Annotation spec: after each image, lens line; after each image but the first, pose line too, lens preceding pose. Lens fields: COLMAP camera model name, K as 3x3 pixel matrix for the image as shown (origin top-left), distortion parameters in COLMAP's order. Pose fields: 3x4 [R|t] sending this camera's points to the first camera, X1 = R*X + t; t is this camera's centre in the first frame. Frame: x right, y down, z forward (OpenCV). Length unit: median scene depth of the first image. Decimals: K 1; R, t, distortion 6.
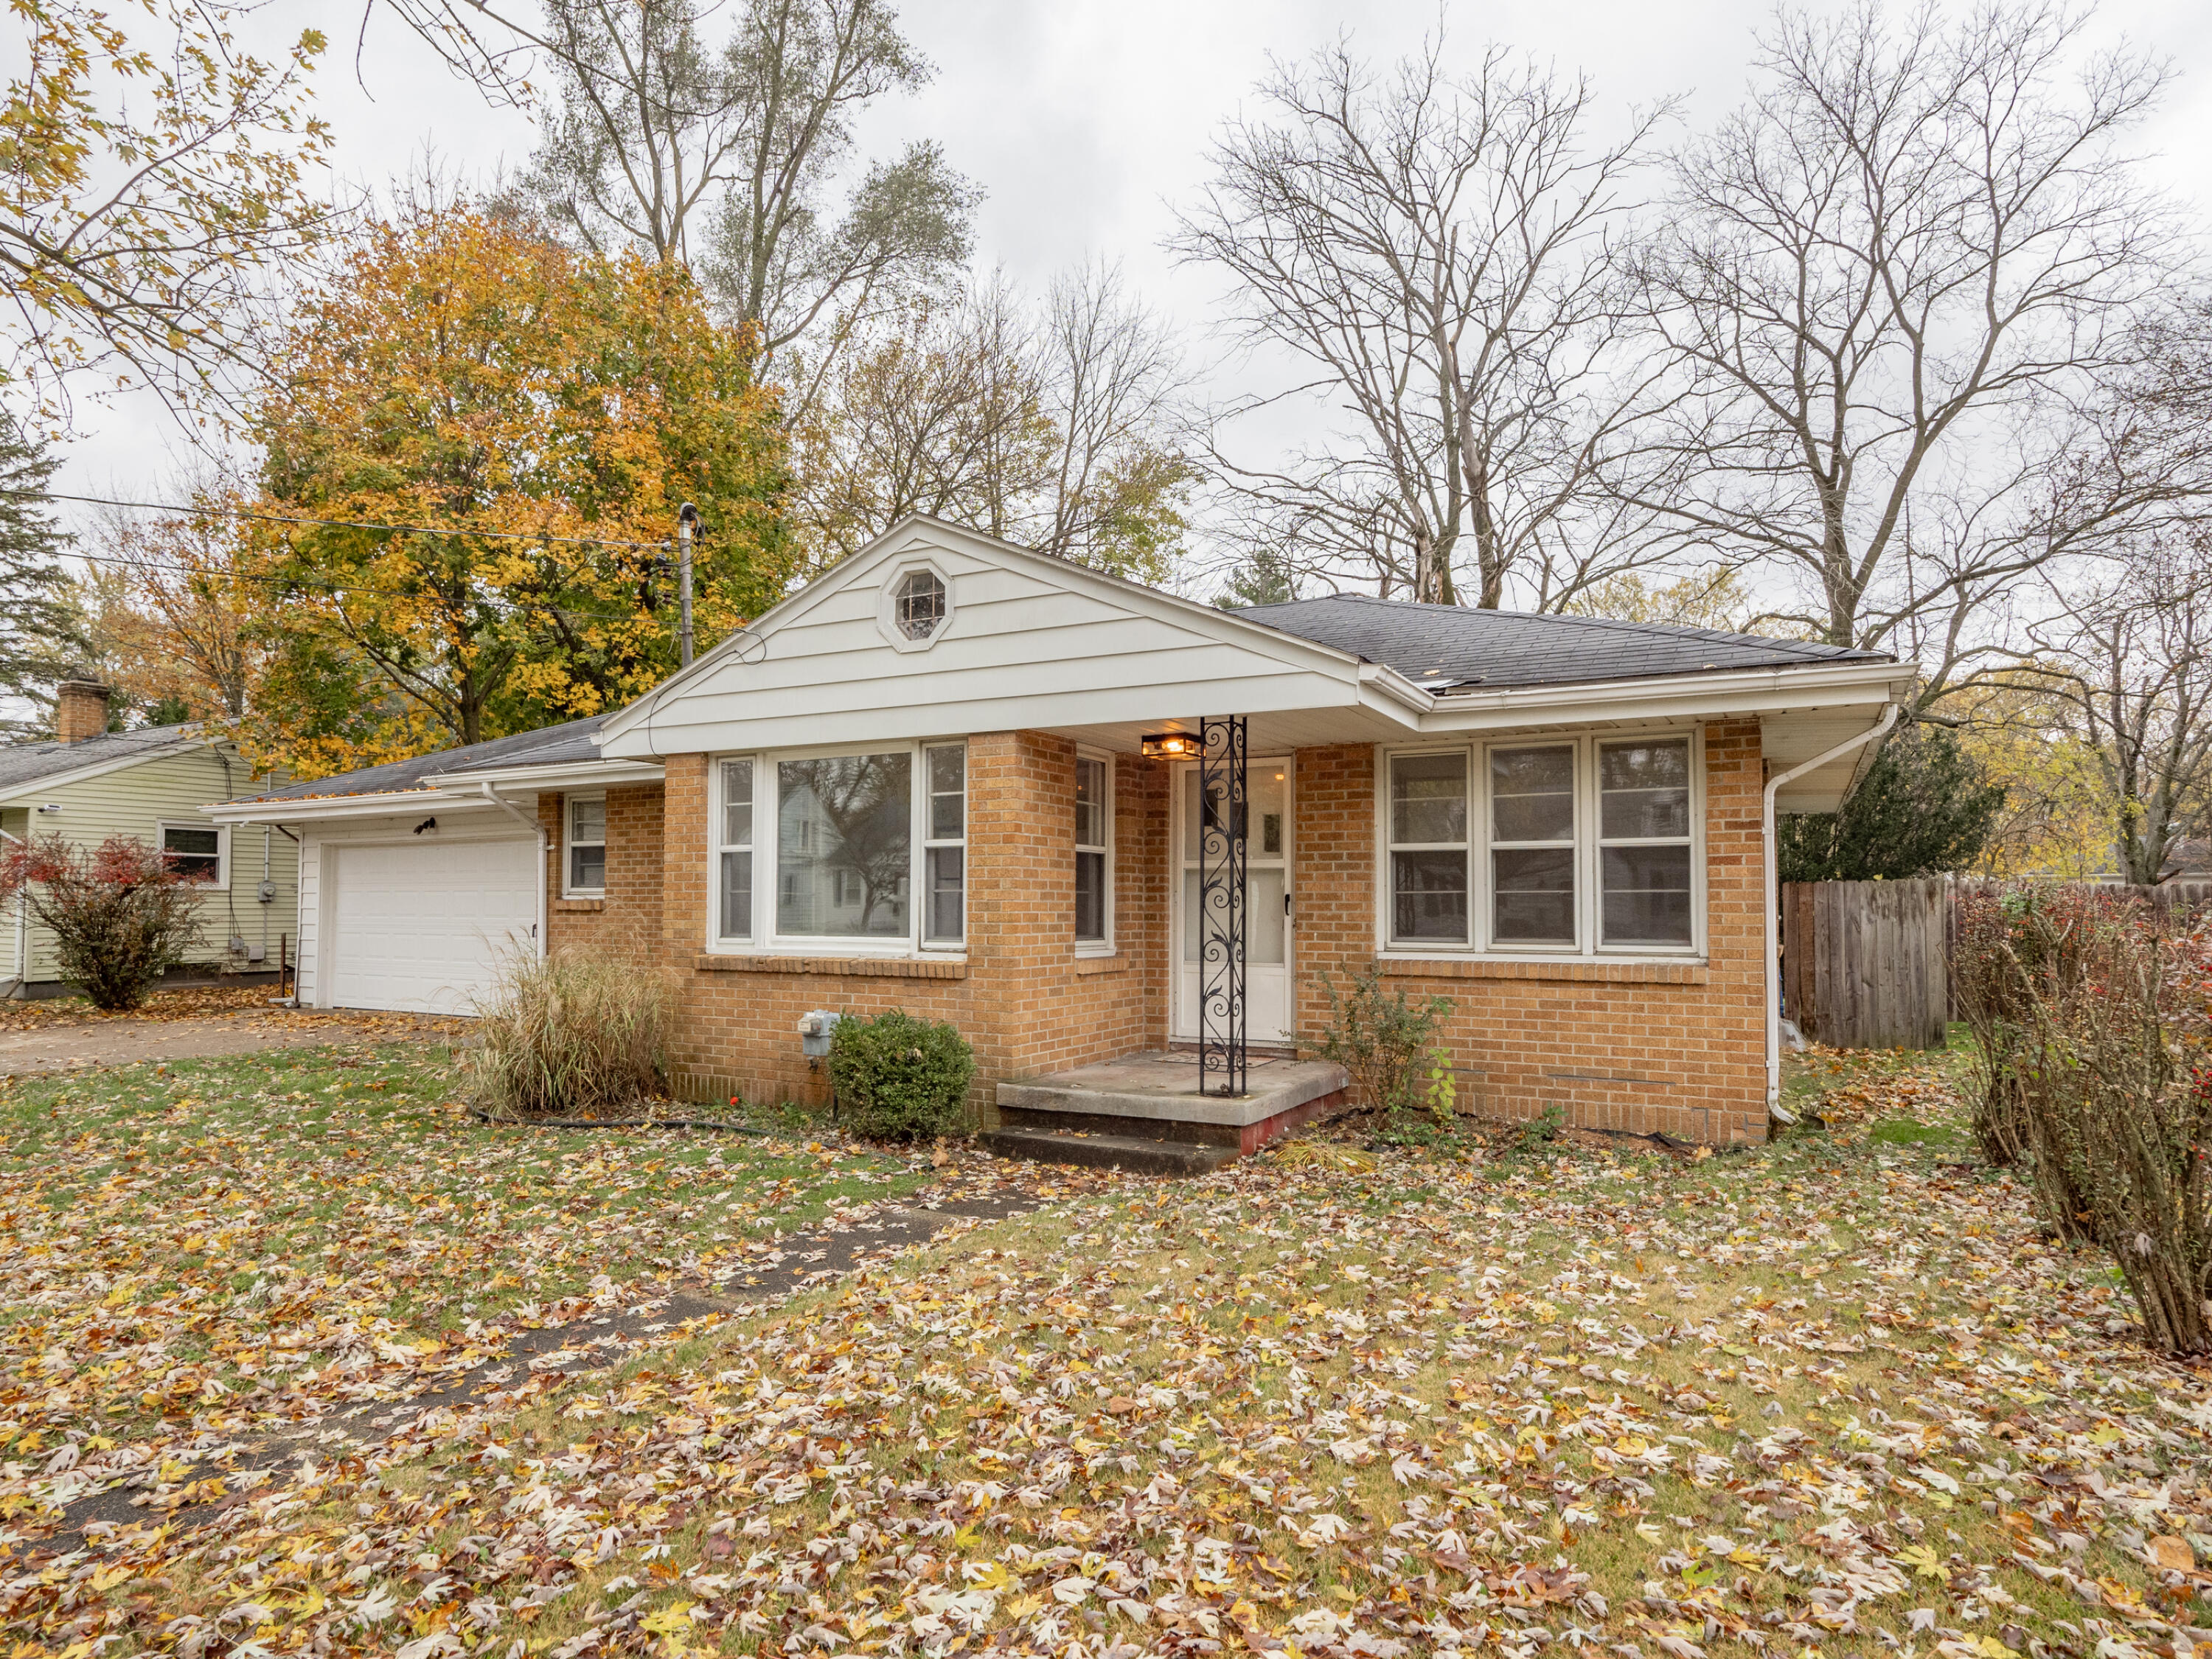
lens RADIAL K [[1289.9, 0, 1099.4], [0, 1289.9, 835.7], [0, 0, 1]] dist [-0.001396, -0.000280]
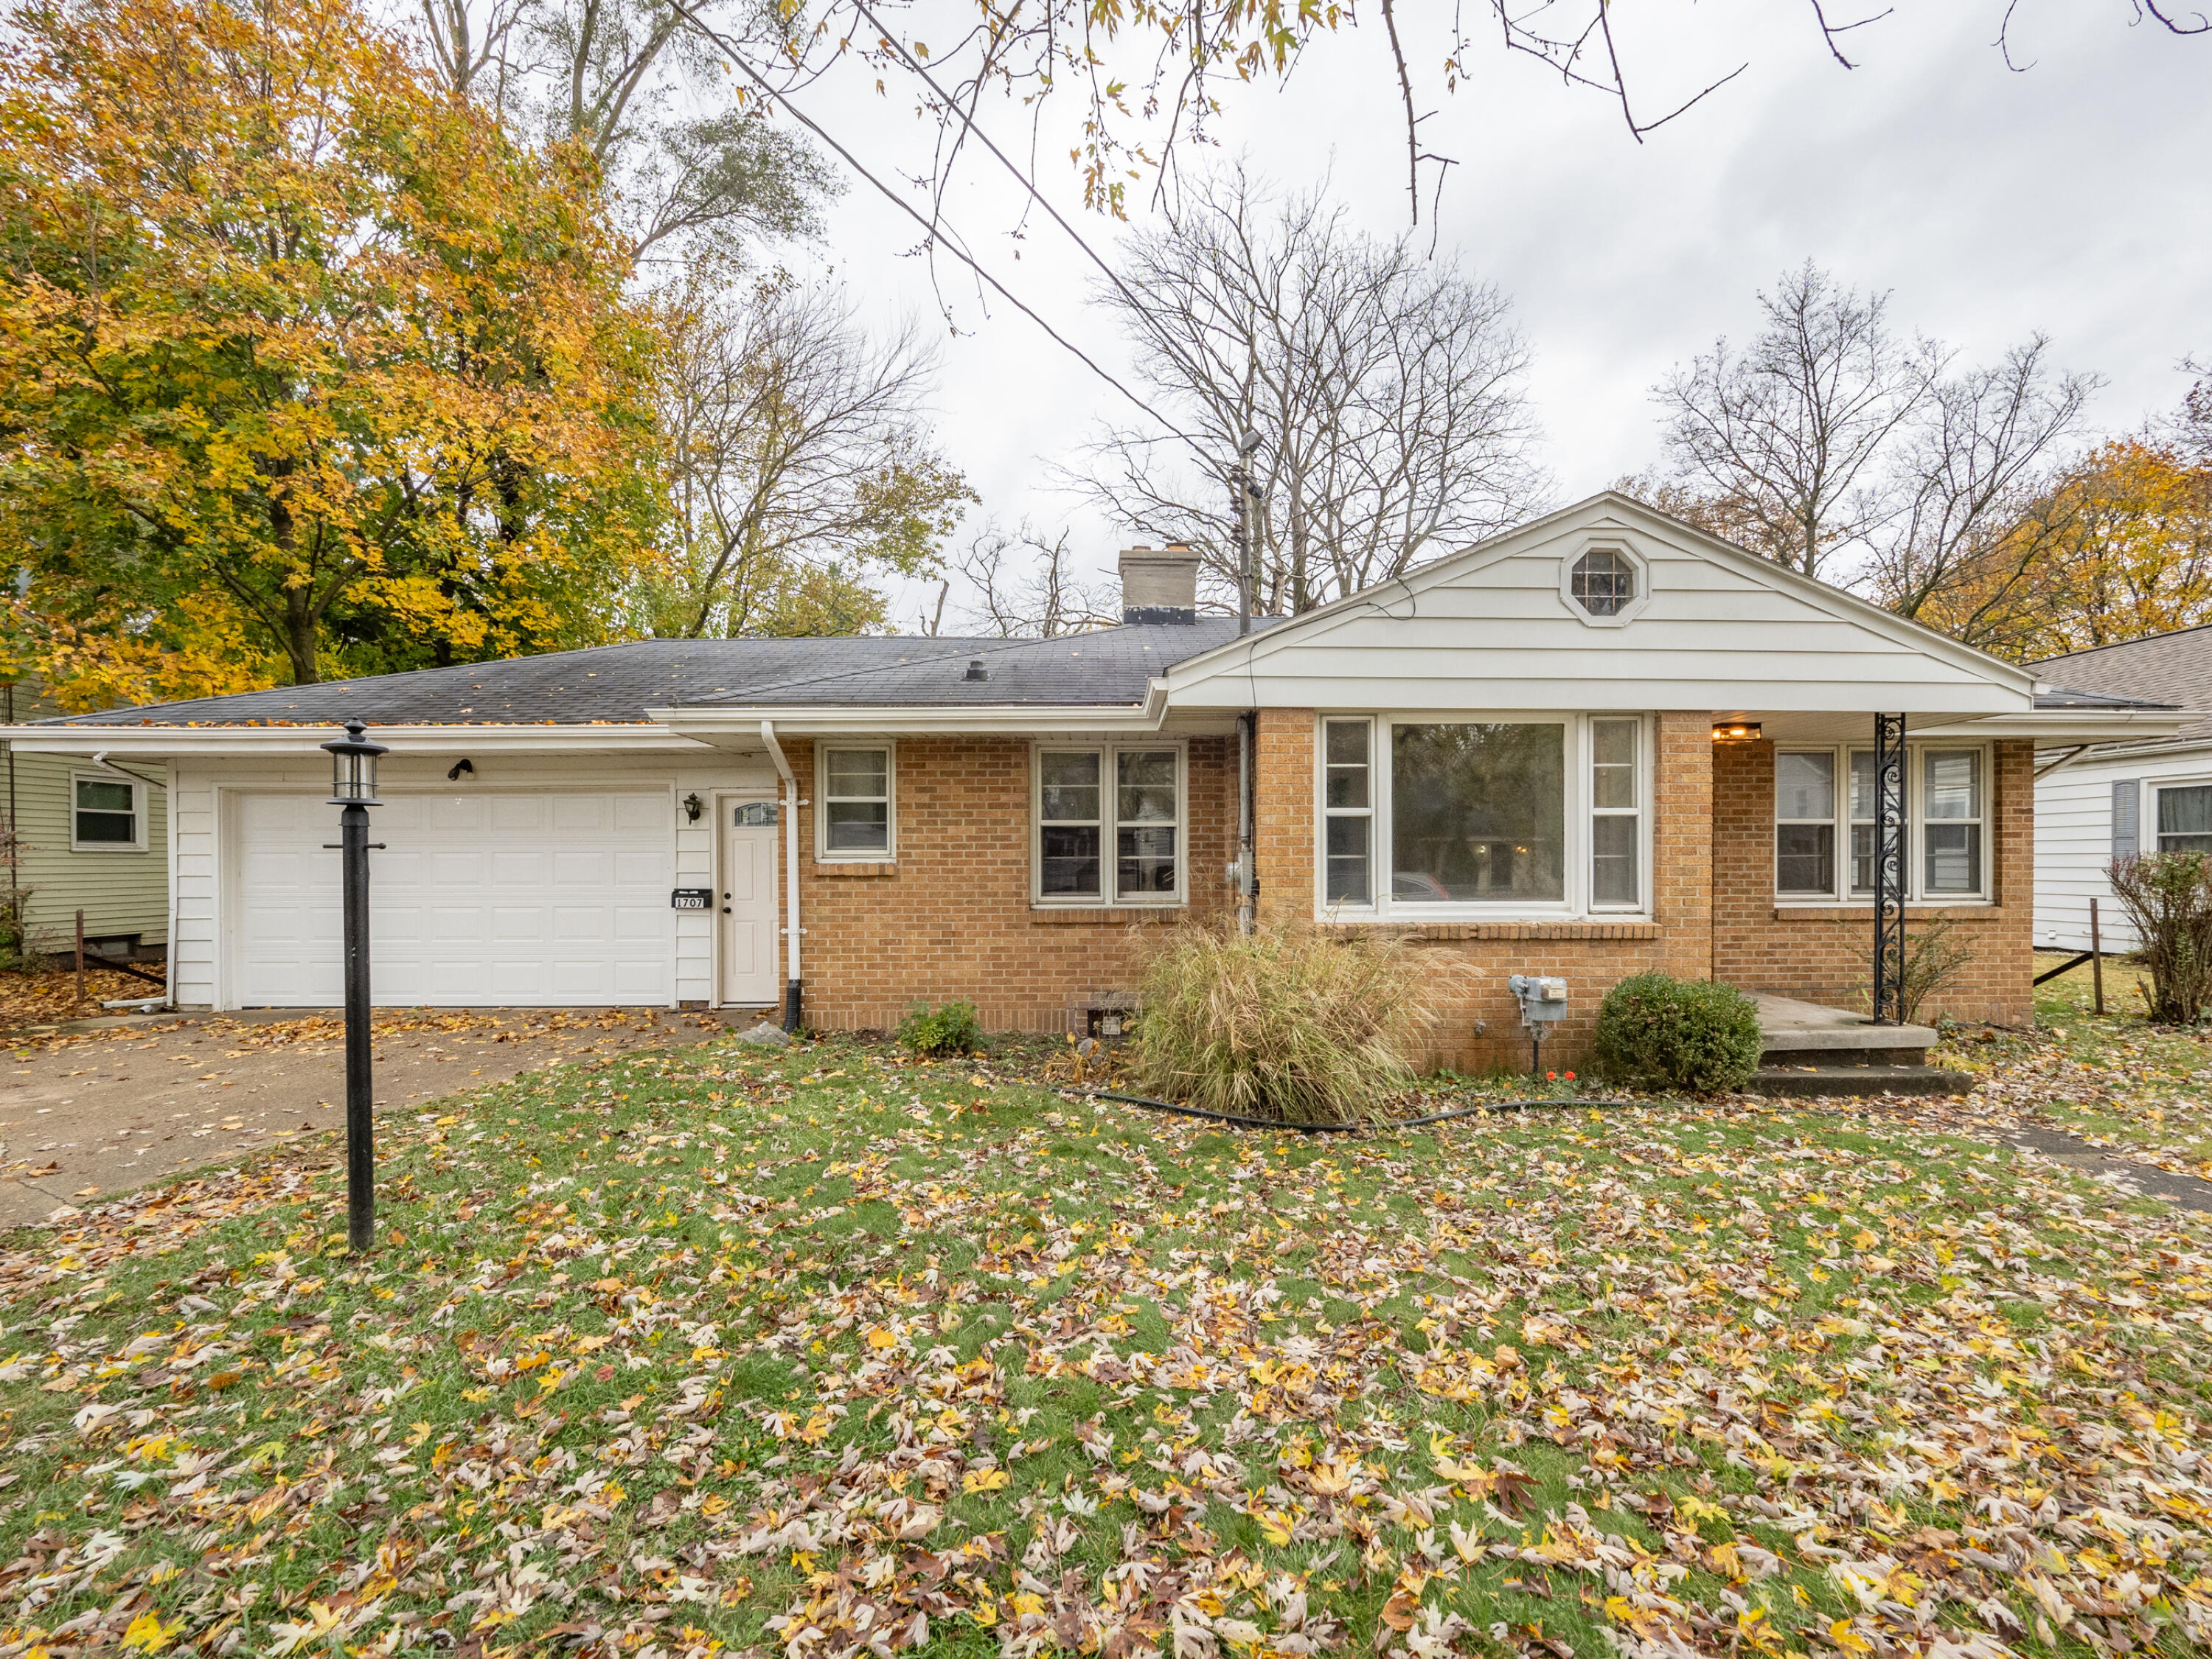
lens RADIAL K [[1006.1, 0, 1110.7], [0, 1006.1, 848.3], [0, 0, 1]] dist [0.000007, -0.000081]
pose [[0.863447, 0.005921, 0.504405, -0.824700], [-0.024947, 0.999209, 0.030975, 0.019042], [-0.503822, -0.039329, 0.862911, 0.451796]]
